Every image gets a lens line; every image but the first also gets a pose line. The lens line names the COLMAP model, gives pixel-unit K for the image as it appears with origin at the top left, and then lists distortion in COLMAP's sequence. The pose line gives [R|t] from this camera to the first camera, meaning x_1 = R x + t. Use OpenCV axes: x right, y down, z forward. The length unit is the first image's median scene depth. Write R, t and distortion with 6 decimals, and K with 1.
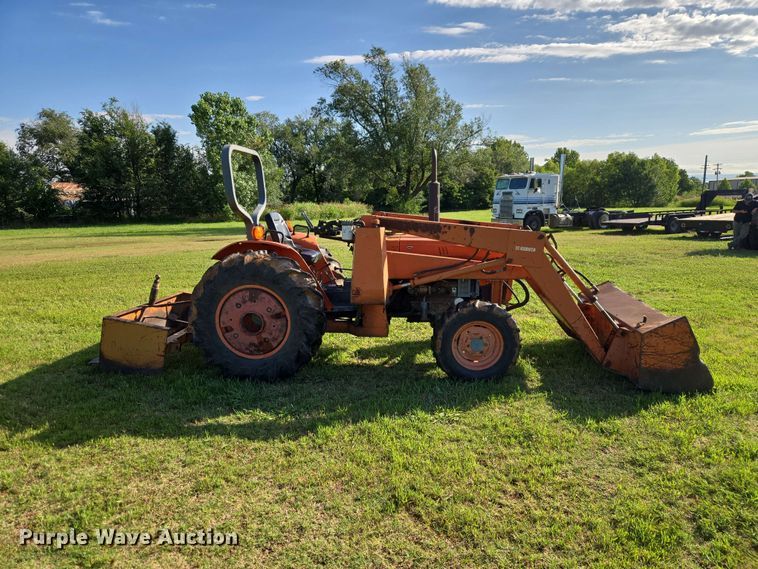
lens RADIAL K [[506.1, 0, 381.8], [0, 506.1, 302.6], [0, 0, 1]] dist [0.061801, -0.051483]
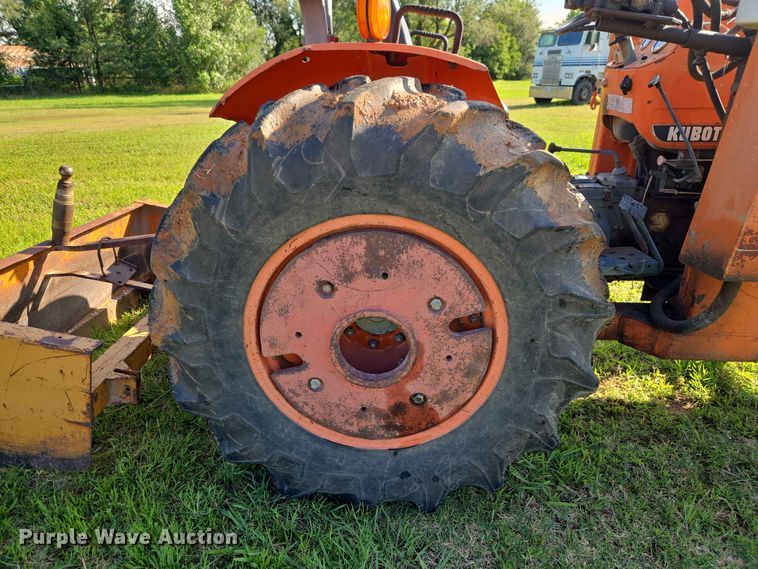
lens RADIAL K [[506.1, 0, 379.7], [0, 506.1, 295.8], [0, 0, 1]] dist [0.061801, -0.051483]
pose [[0.999771, -0.005740, 0.020626, -0.061680], [0.001287, 0.977762, 0.209713, -0.011635], [-0.021371, -0.209638, 0.977545, 0.173844]]
